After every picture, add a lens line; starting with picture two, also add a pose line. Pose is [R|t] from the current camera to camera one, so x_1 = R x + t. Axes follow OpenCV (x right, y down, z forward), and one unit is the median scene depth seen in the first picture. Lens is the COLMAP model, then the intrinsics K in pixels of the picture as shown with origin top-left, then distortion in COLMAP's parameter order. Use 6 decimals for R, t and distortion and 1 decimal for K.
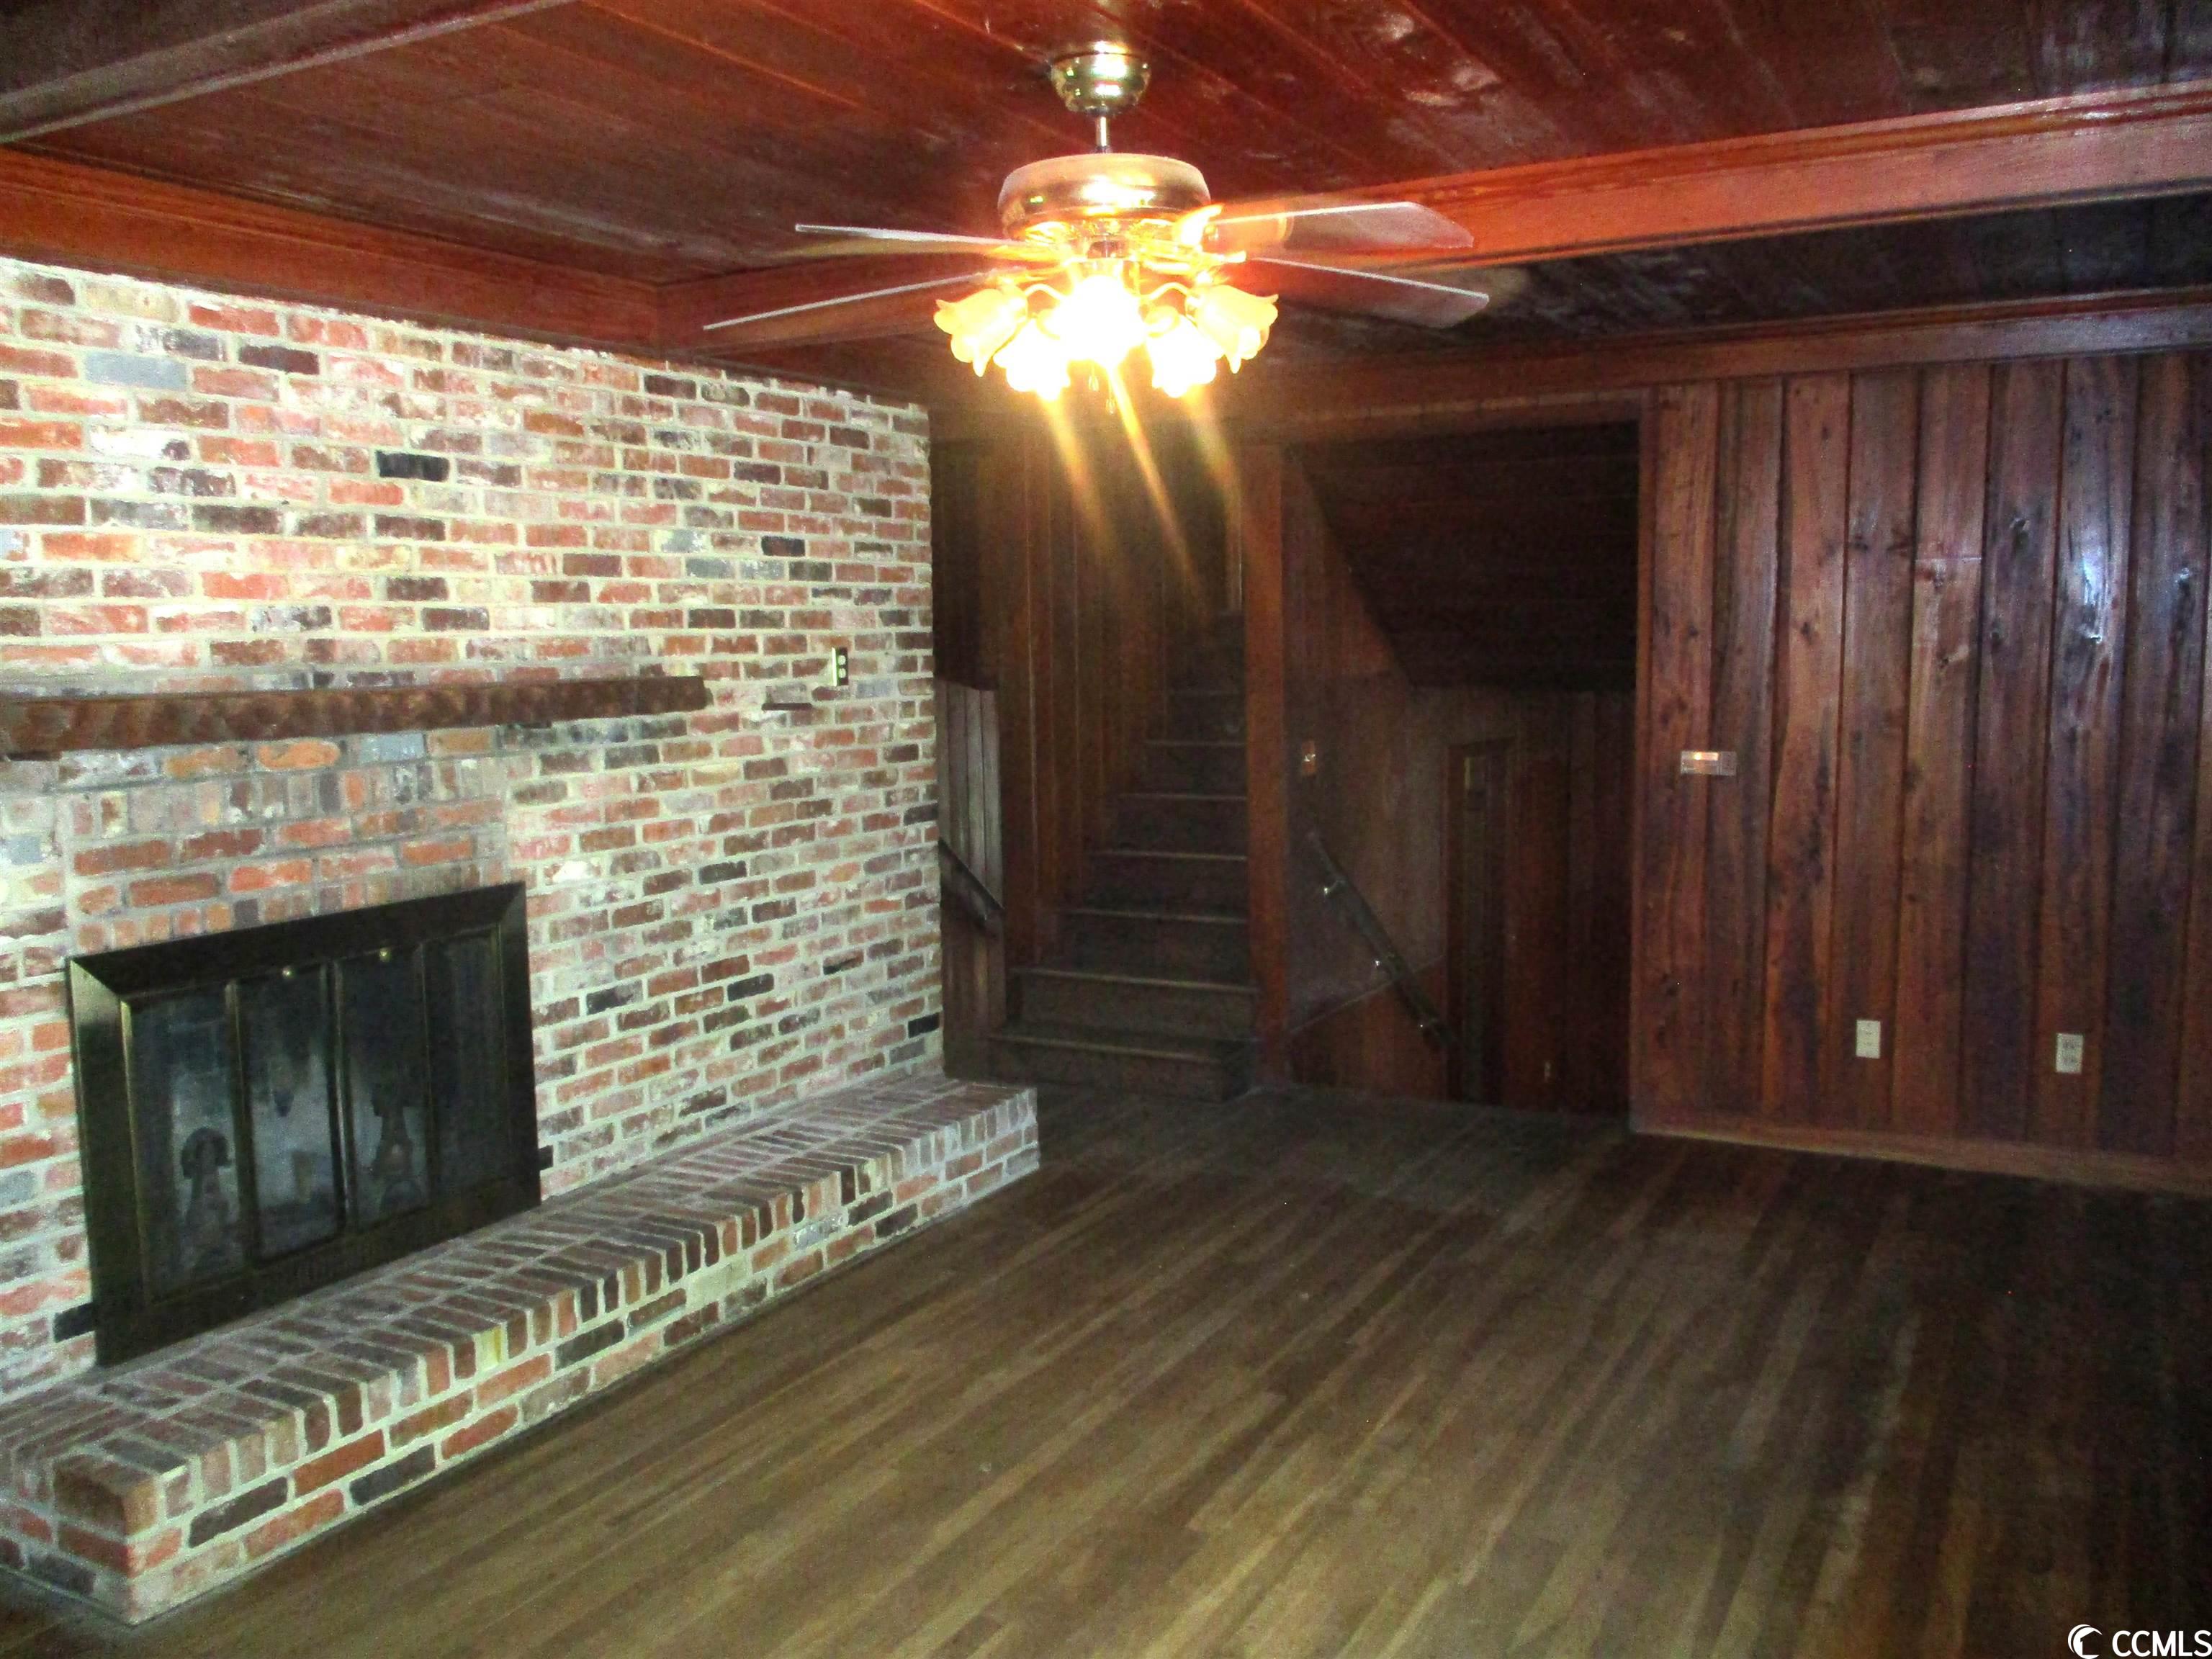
lens RADIAL K [[1822.0, 0, 1106.0], [0, 1822.0, 829.5], [0, 0, 1]] dist [-0.017267, 0.003694]
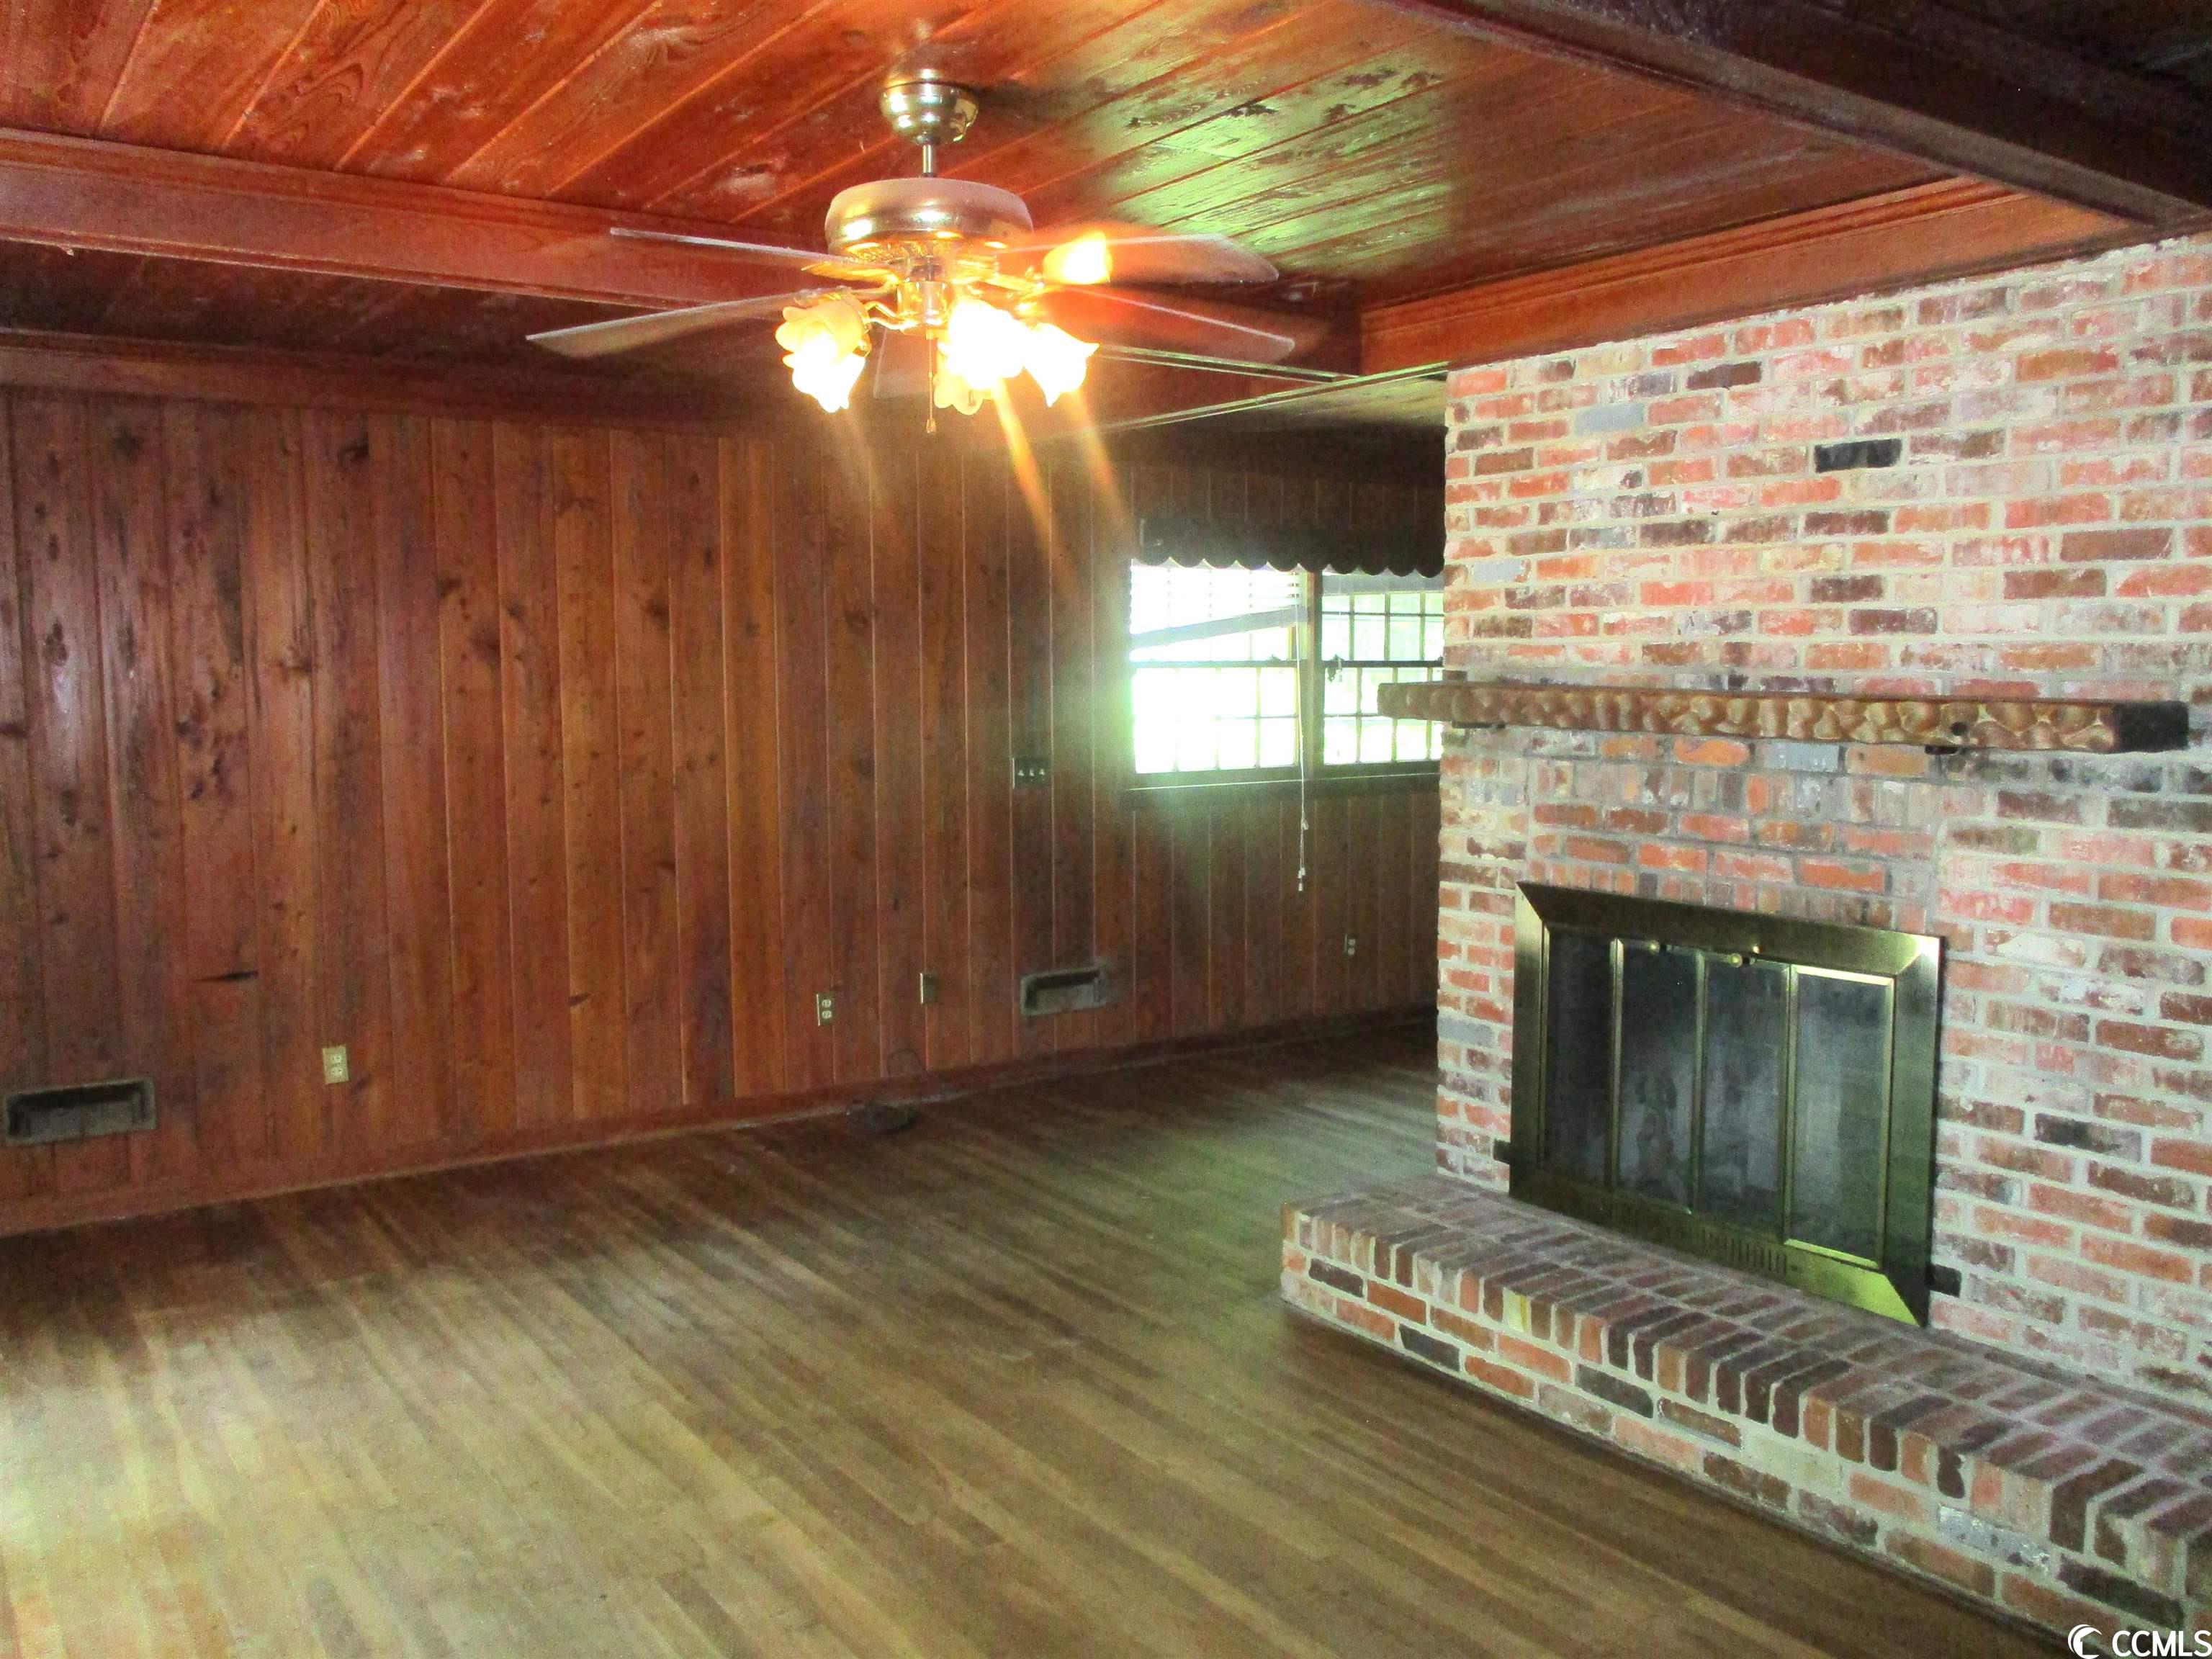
lens RADIAL K [[1822.0, 0, 1106.0], [0, 1822.0, 829.5], [0, 0, 1]] dist [-0.017267, 0.003694]
pose [[-0.438426, 0.102757, -0.892874, 0.636159], [-0.090593, 0.983331, 0.157651, -0.127308], [0.894190, 0.150007, -0.421809, 1.102435]]
